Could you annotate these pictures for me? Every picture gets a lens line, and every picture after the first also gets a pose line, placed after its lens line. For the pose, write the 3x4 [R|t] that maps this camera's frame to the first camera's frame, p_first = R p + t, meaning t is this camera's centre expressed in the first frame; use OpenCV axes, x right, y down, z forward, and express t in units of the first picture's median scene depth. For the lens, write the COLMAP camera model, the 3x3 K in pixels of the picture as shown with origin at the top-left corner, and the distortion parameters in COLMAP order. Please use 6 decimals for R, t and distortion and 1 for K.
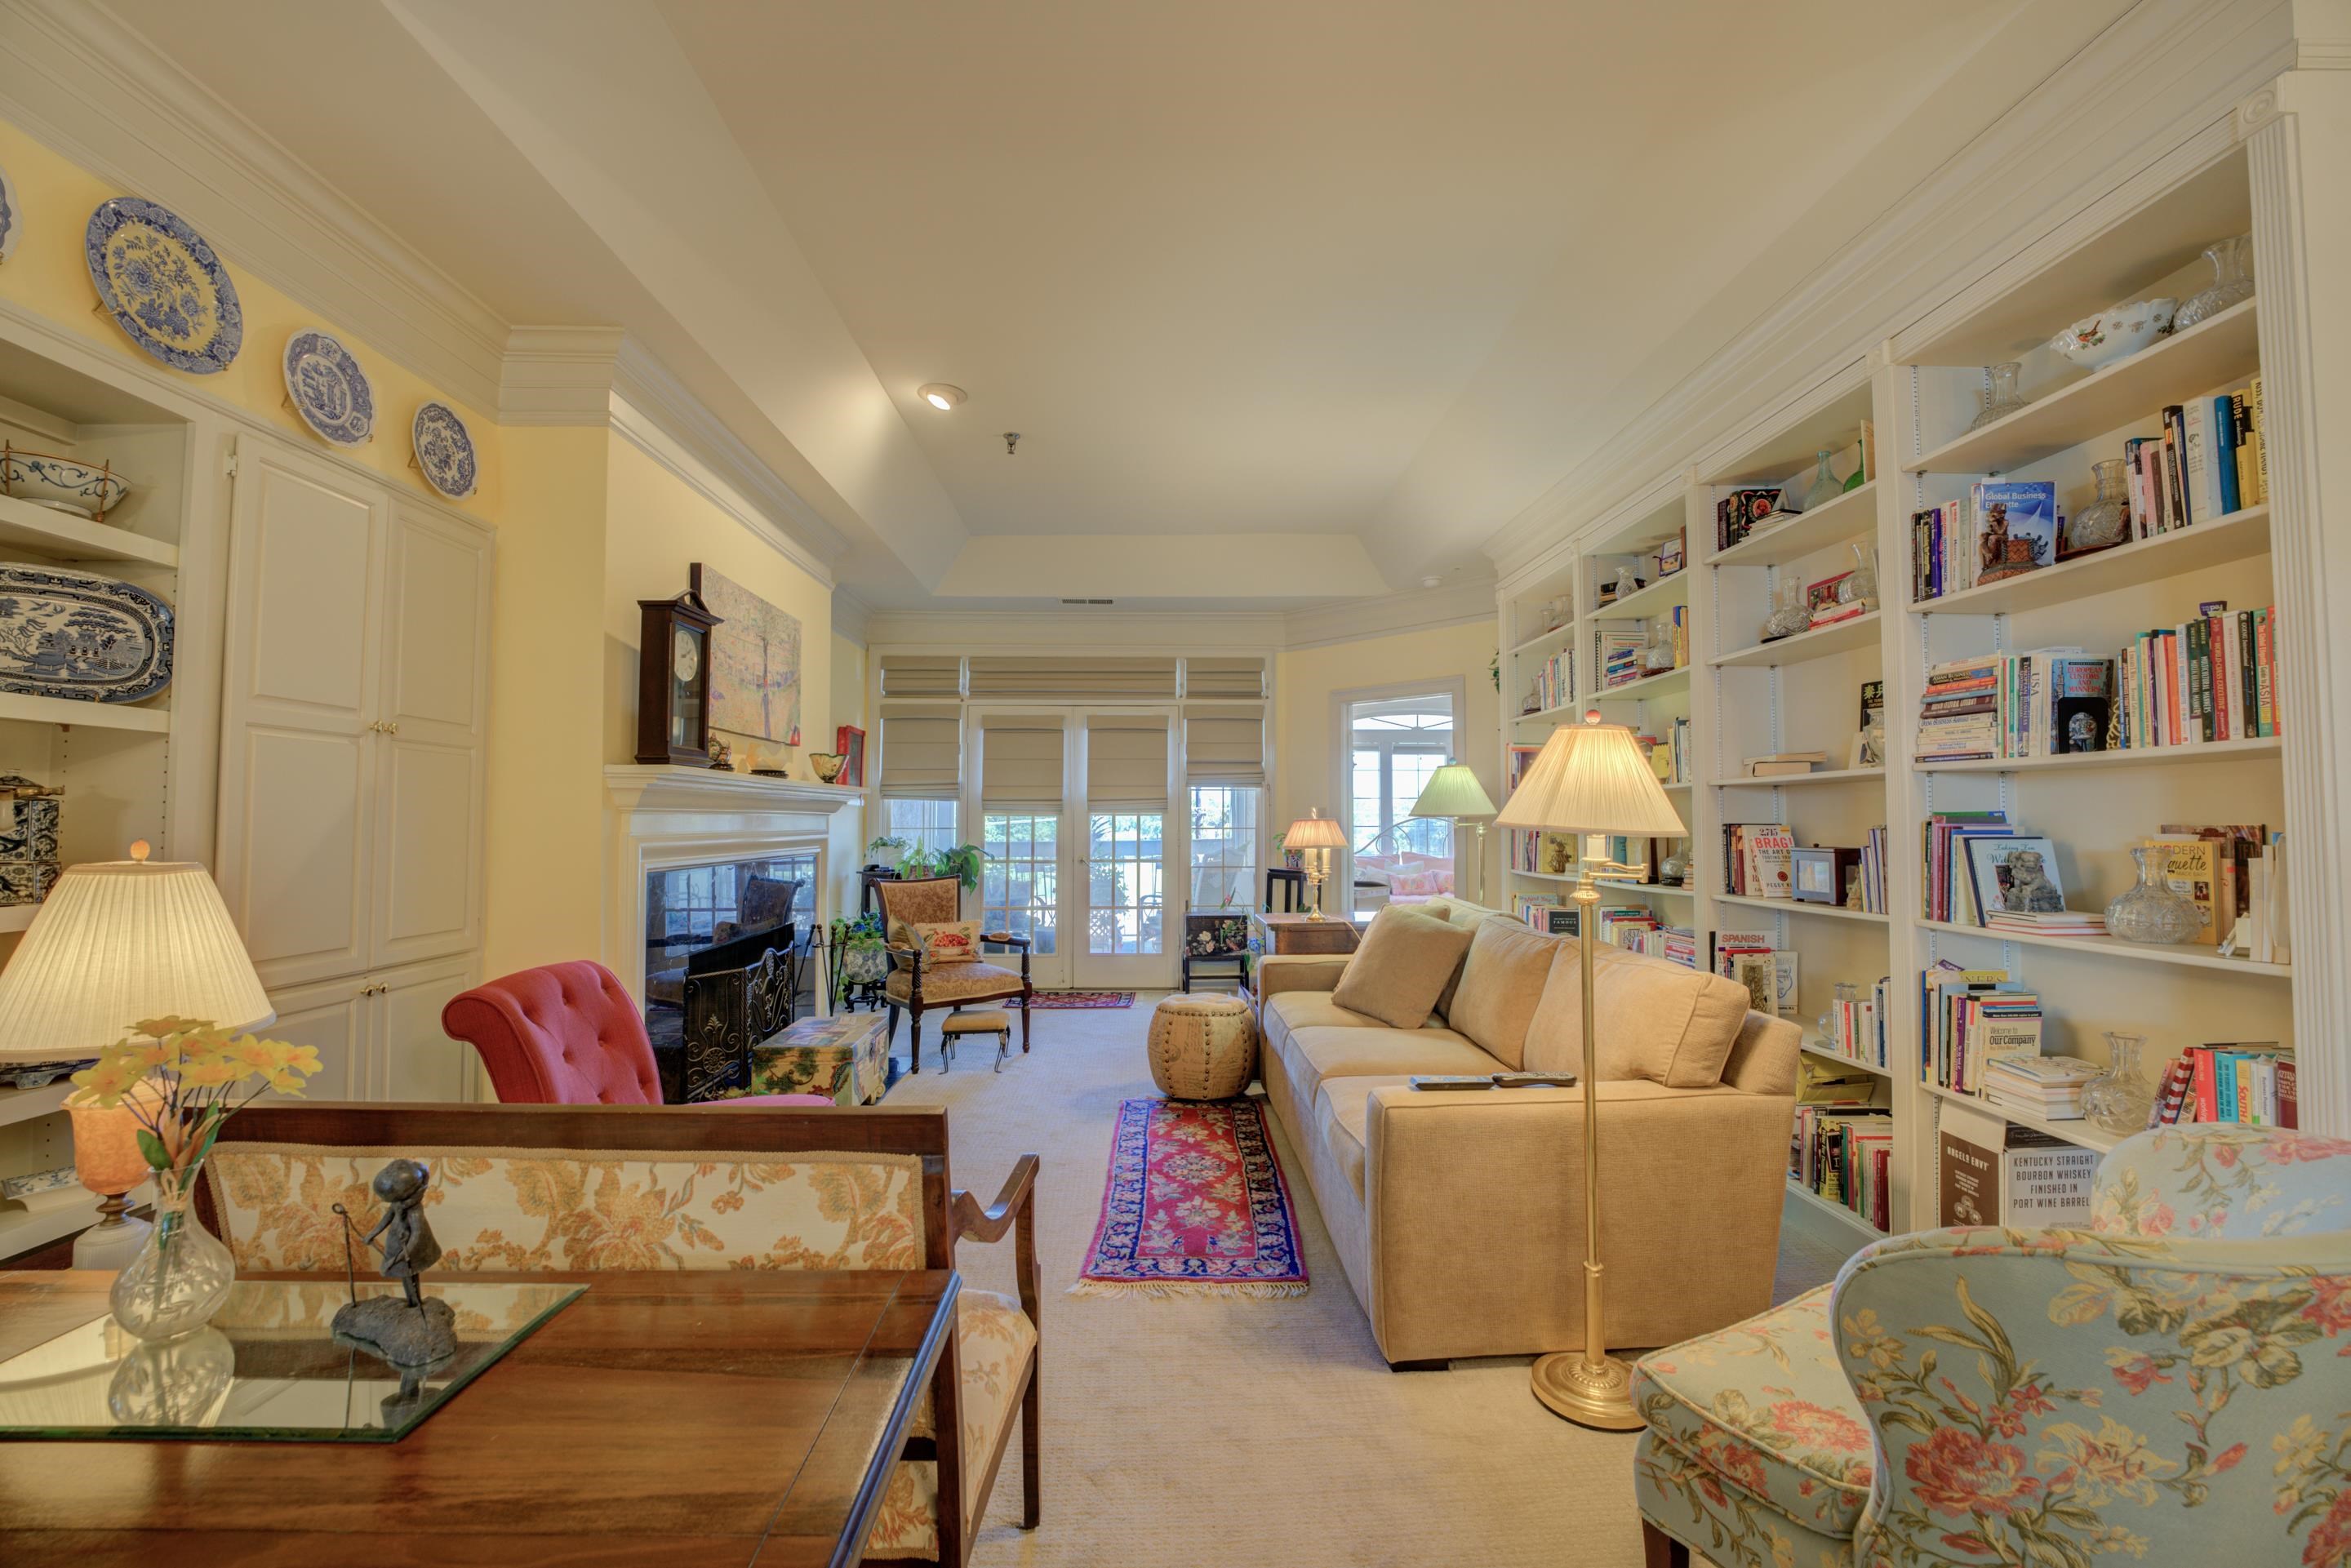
lens RADIAL K [[943.2, 0, 1179.0], [0, 943.2, 788.6], [0, 0, 1]] dist [-0.030370, 0.004227]
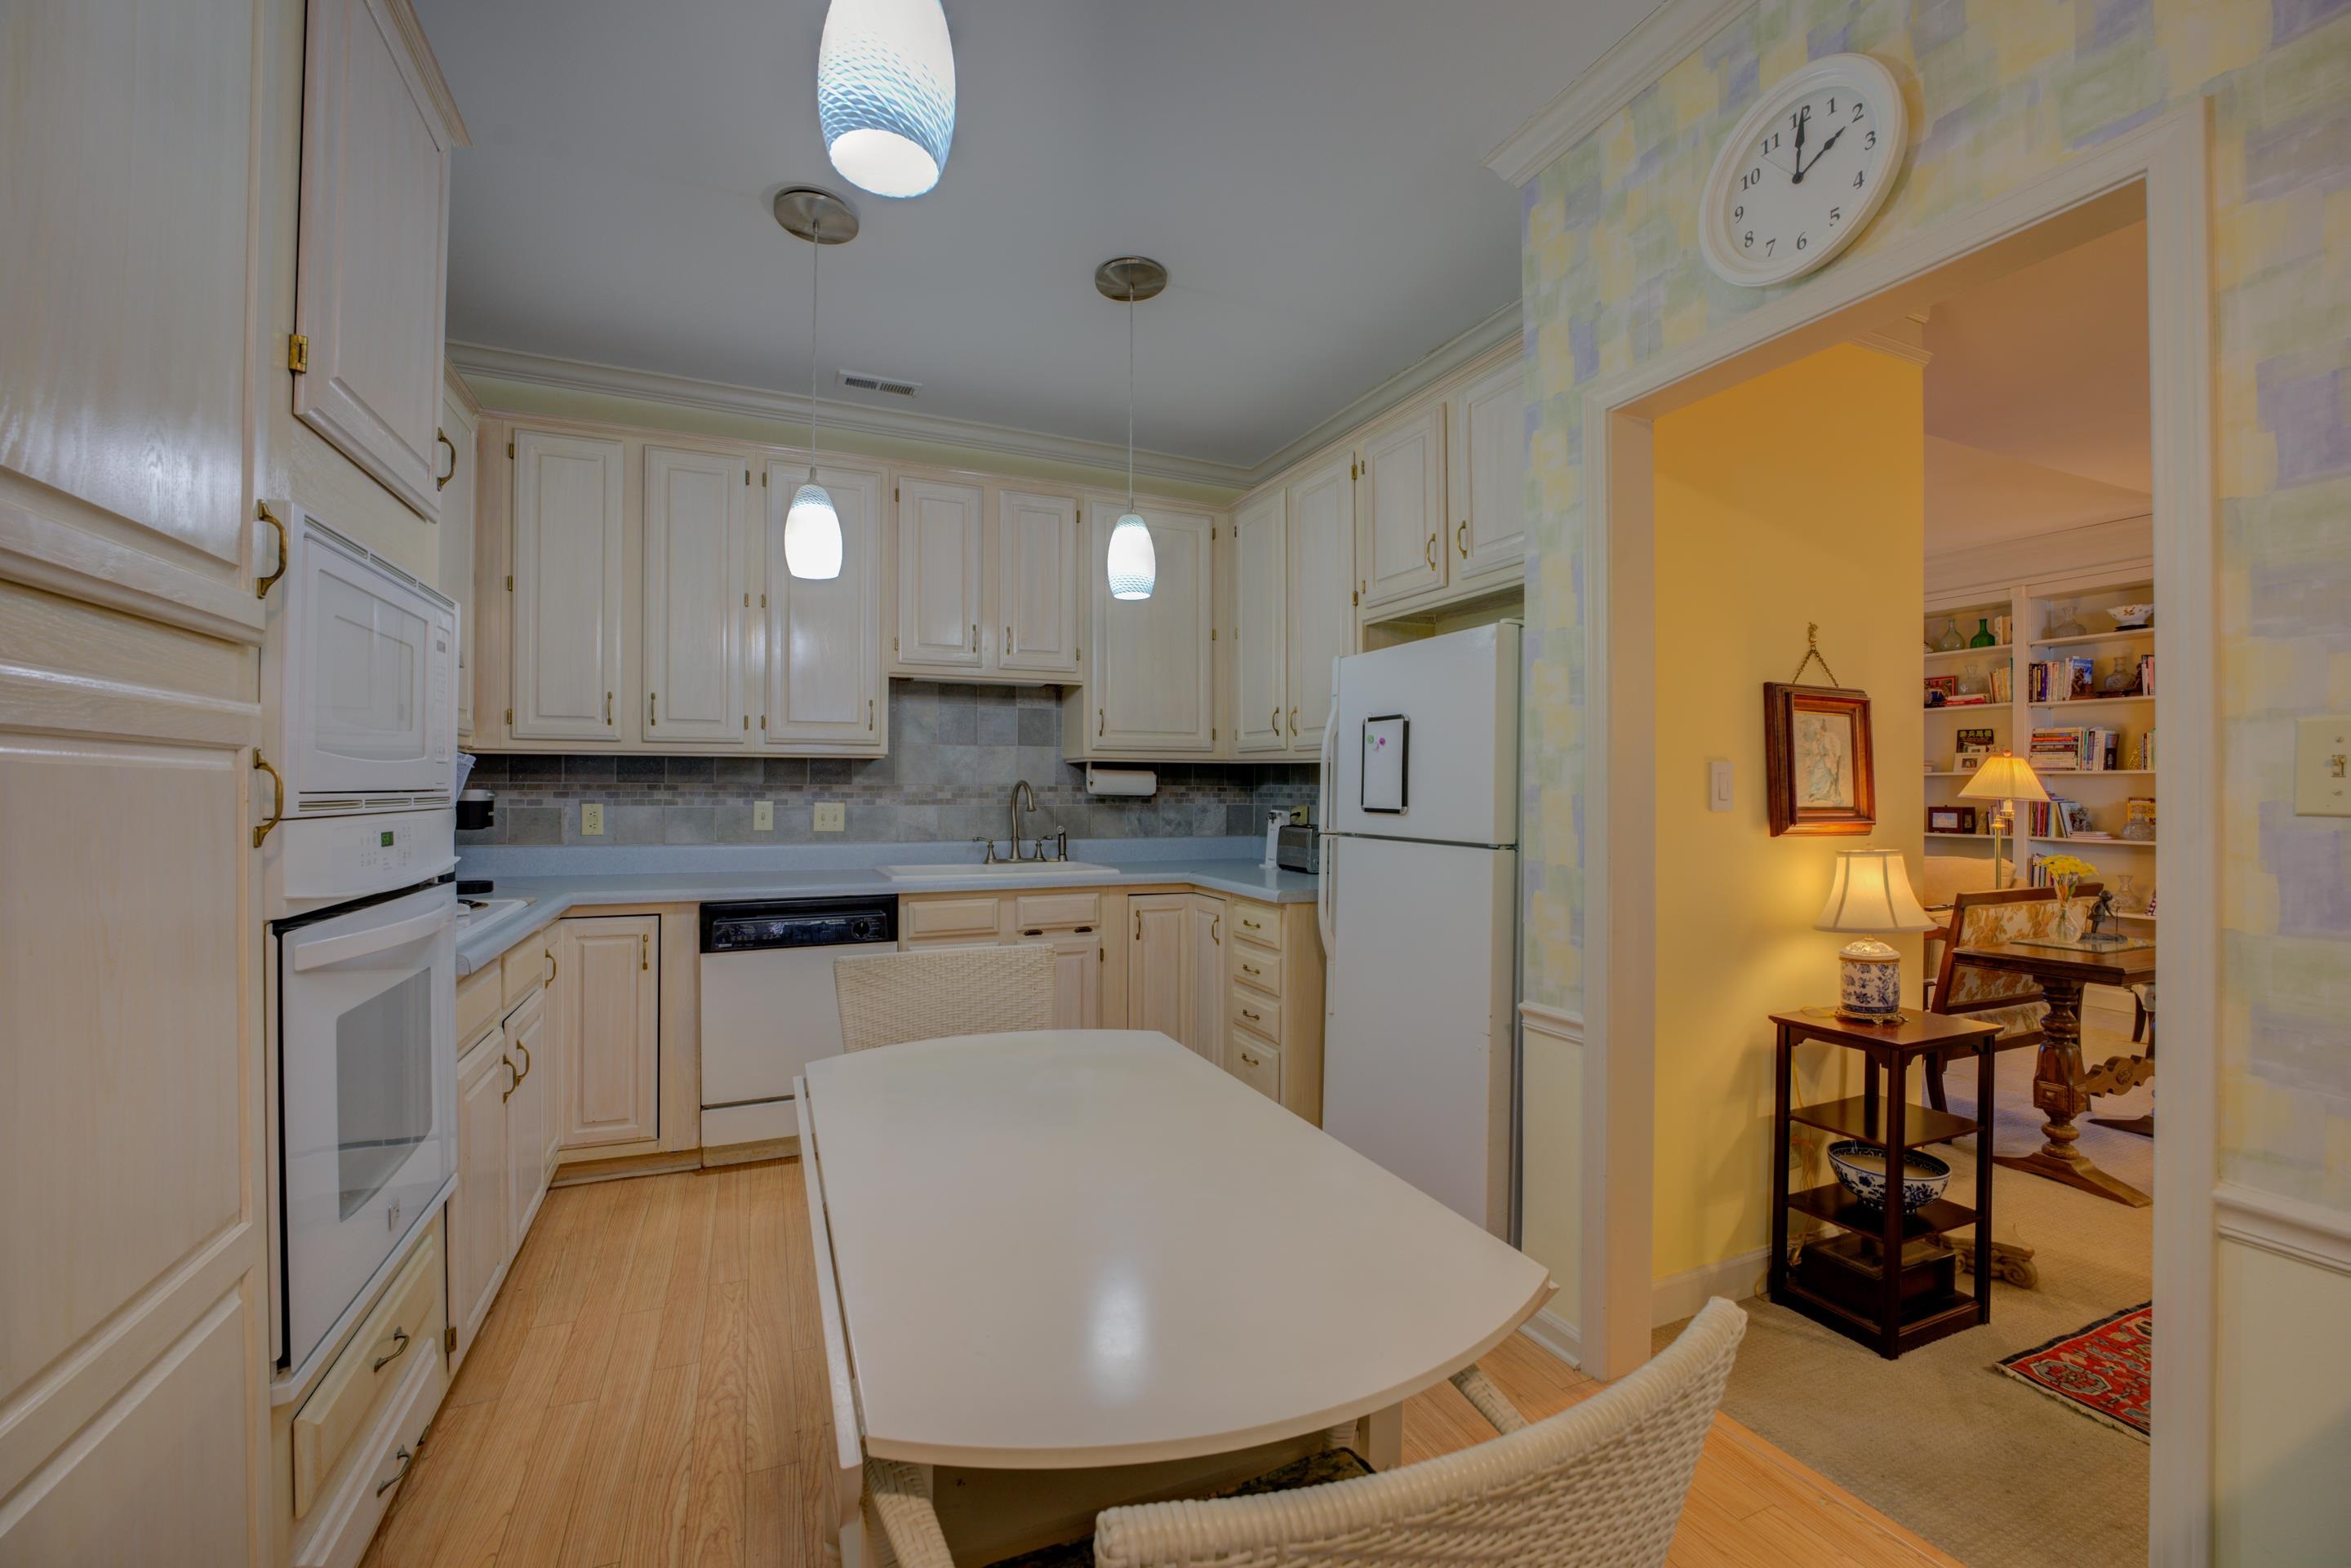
lens RADIAL K [[943.2, 0, 1177.2], [0, 943.2, 786.3], [0, 0, 1]] dist [-0.030370, 0.004227]
pose [[0.930213, 0.002859, 0.367010, -1.777142], [-0.013972, 0.999521, 0.027624, -0.019110], [-0.366755, -0.030824, 0.929807, -0.331635]]
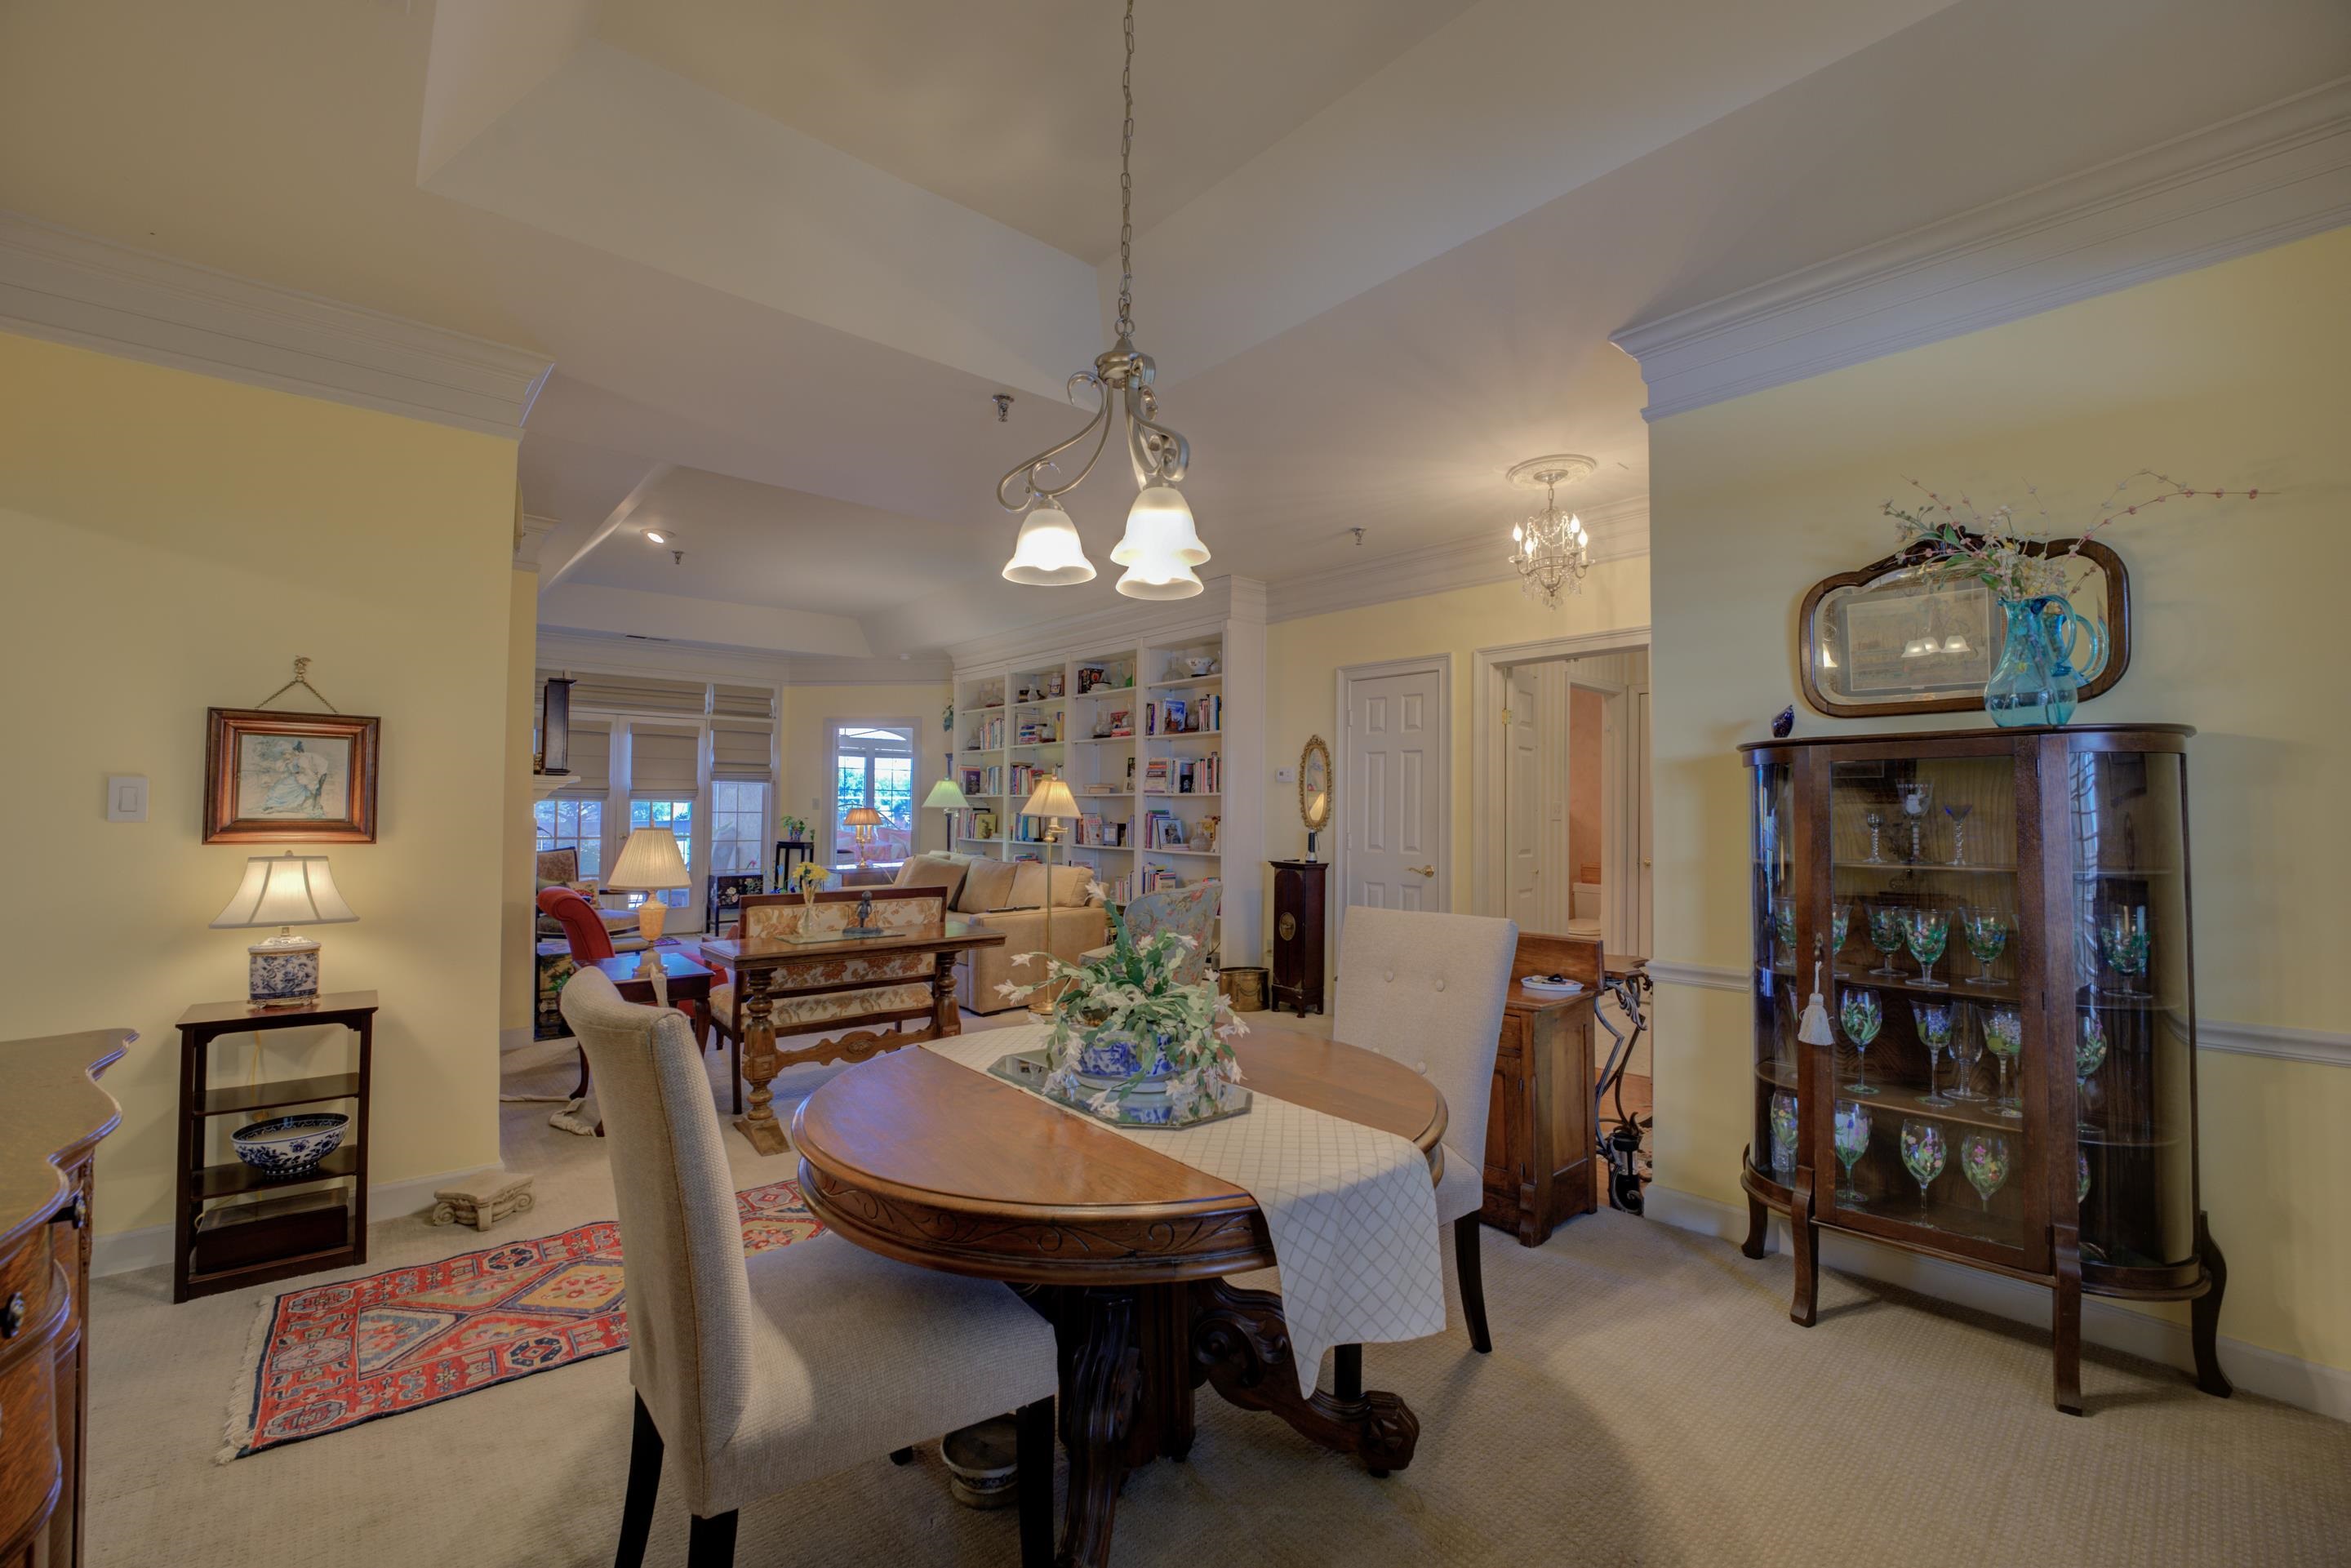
lens RADIAL K [[943.2, 0, 1171.3], [0, 943.2, 789.9], [0, 0, 1]] dist [-0.030370, 0.004227]
pose [[0.769607, 0.020340, 0.638194, -0.824395], [-0.033118, 0.999419, 0.008085, -0.052577], [-0.637659, -0.027358, 0.769833, -1.069686]]
